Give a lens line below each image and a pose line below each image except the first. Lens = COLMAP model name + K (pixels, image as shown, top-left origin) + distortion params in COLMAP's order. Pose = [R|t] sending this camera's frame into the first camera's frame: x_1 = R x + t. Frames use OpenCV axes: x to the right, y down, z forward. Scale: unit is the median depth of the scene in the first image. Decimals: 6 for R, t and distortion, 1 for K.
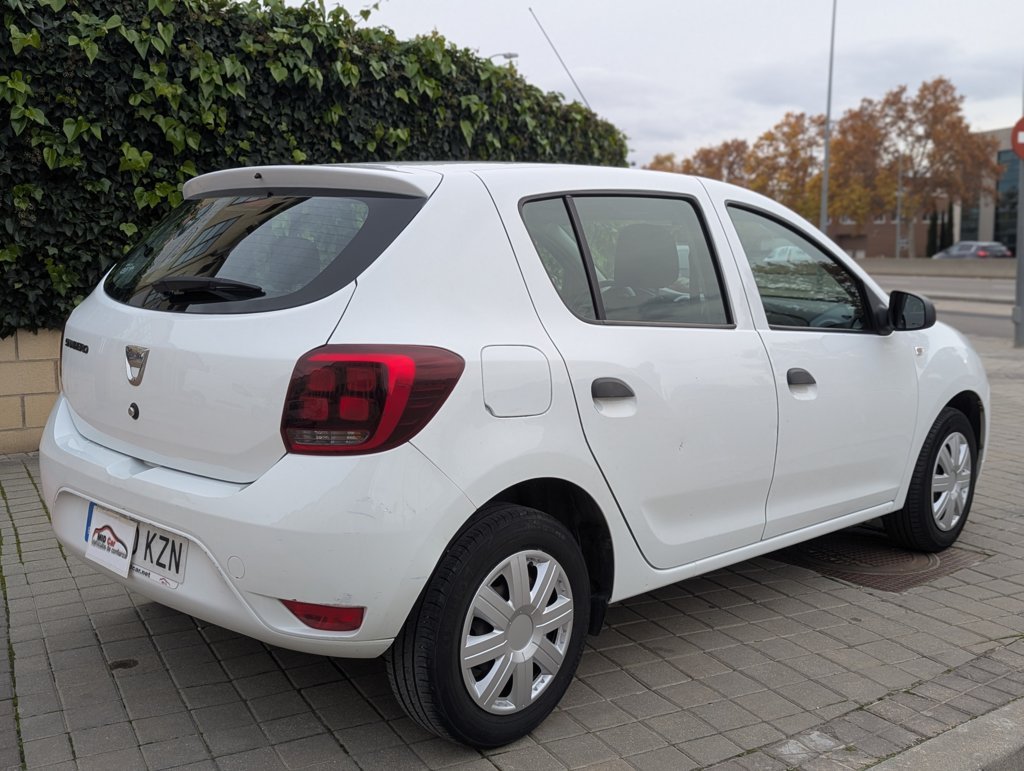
lens RADIAL K [[1096.3, 0, 505.5], [0, 1096.3, 386.3], [0, 0, 1]] dist [0.062797, 0.000000]
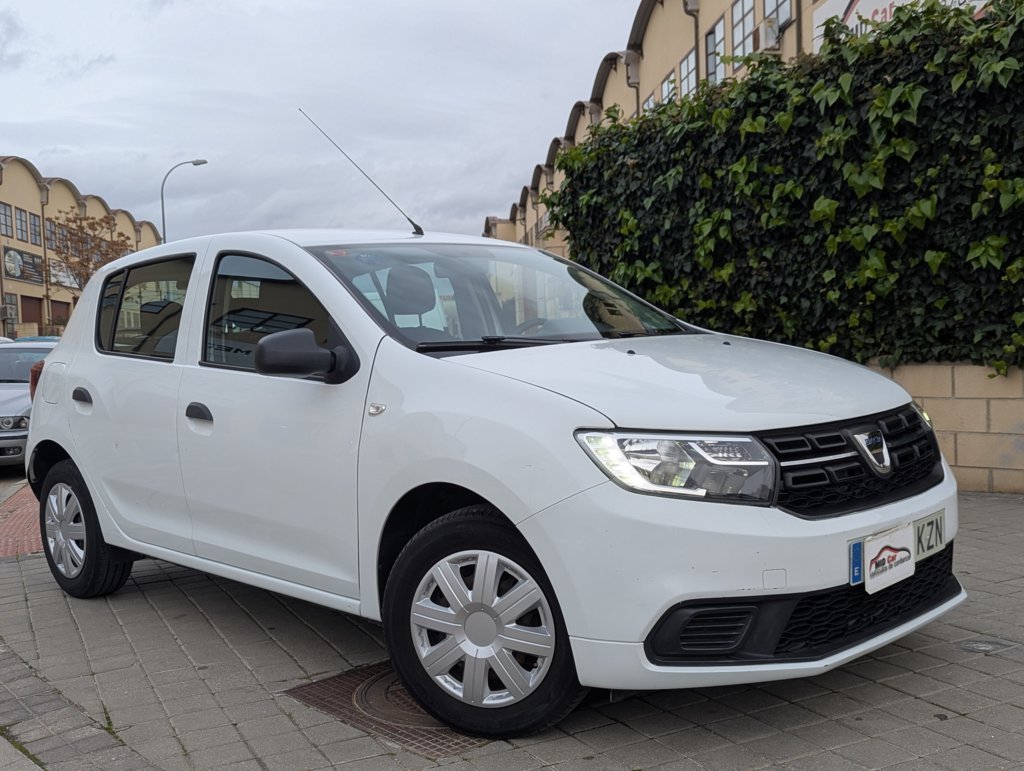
lens RADIAL K [[1096.3, 0, 504.4], [0, 1096.3, 387.6], [0, 0, 1]] dist [0.062797, 0.000000]
pose [[-0.030846, 0.043393, -0.998582, 0.748574], [-0.085192, 0.995308, 0.045882, -0.059542], [0.995887, 0.086487, -0.027004, 0.750117]]
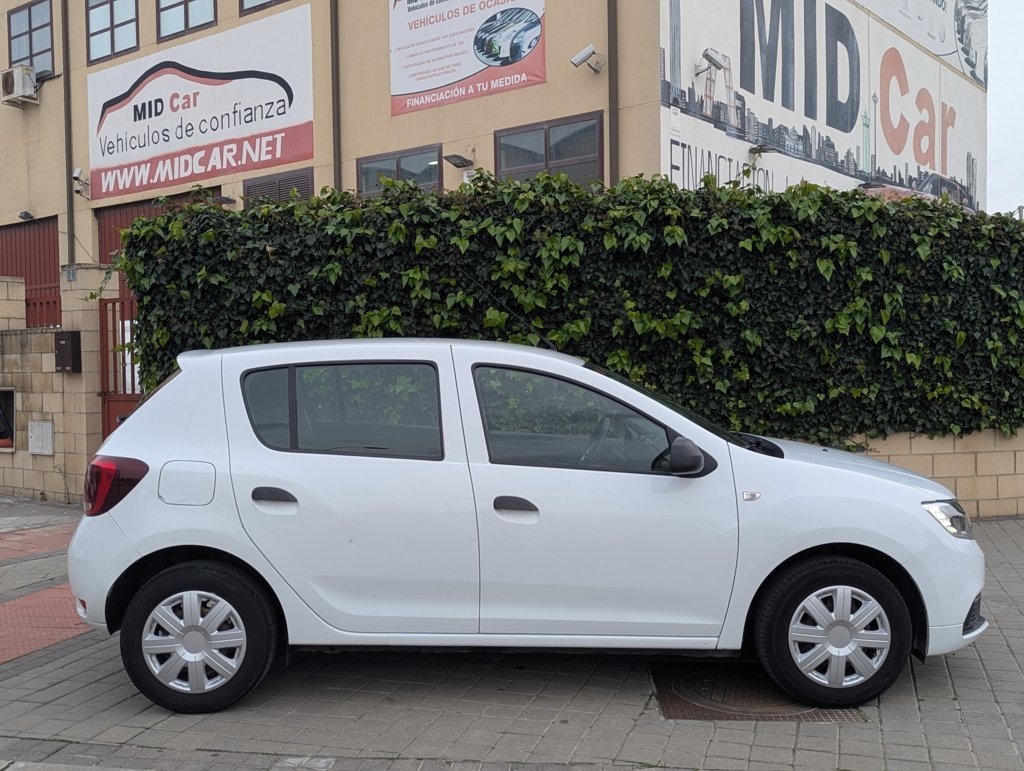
lens RADIAL K [[1096.3, 0, 504.2], [0, 1096.3, 386.6], [0, 0, 1]] dist [0.062797, 0.000000]
pose [[0.706654, 0.007534, -0.707519, 0.640281], [-0.078366, 0.994625, -0.067679, -0.031246], [0.703206, 0.103271, 0.703446, 0.066372]]
